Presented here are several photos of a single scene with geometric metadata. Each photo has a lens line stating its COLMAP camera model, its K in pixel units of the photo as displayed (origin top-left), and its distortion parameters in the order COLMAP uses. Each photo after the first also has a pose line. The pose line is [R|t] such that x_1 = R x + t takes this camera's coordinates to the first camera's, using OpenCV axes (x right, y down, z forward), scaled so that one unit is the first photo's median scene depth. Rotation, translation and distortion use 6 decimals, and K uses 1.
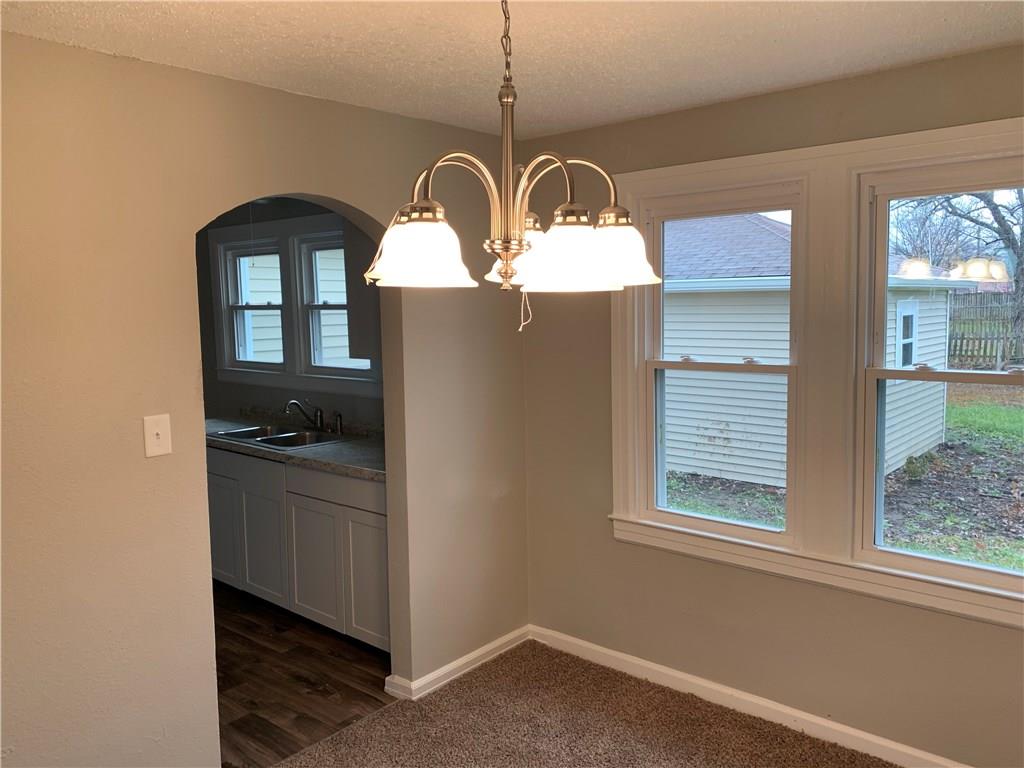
lens RADIAL K [[766.4, 0, 544.9], [0, 766.4, 368.6], [0, 0, 1]] dist [0.054196, 0.000523]
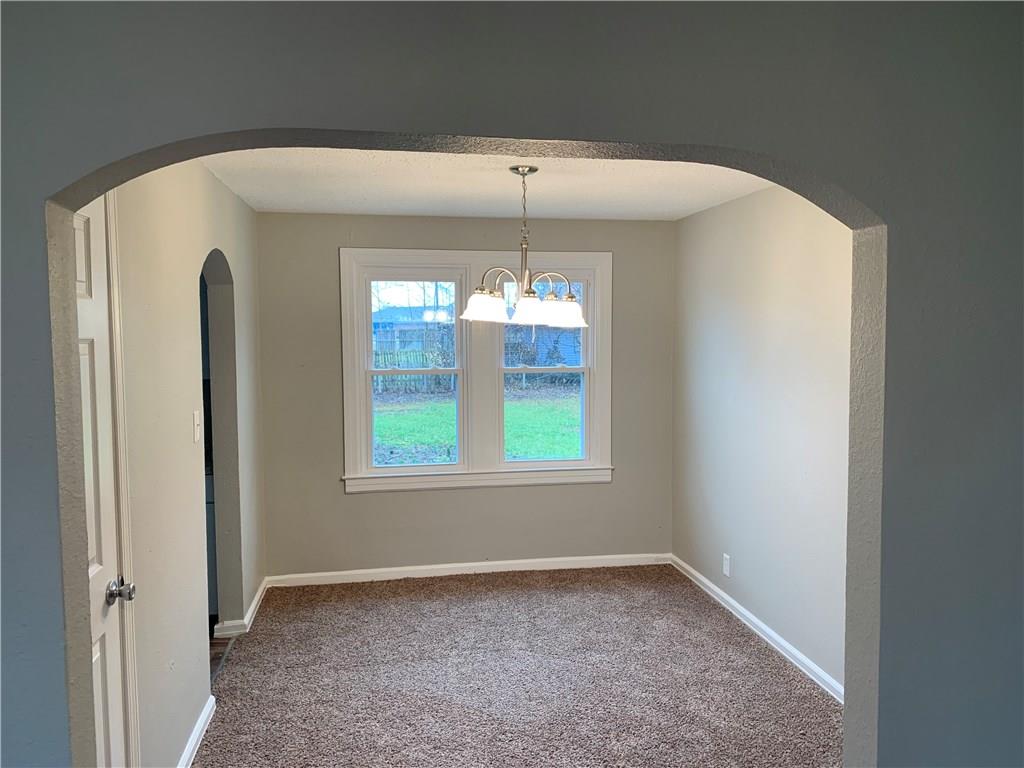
lens RADIAL K [[792.5, 0, 512.0], [0, 792.5, 384.0], [0, 0, 1]] dist [-0.001998, 0.002081]
pose [[0.635023, -0.040855, 0.771412, -0.900539], [0.052071, 0.998593, 0.010023, 0.018990], [-0.770737, 0.033804, 0.636257, -0.209367]]
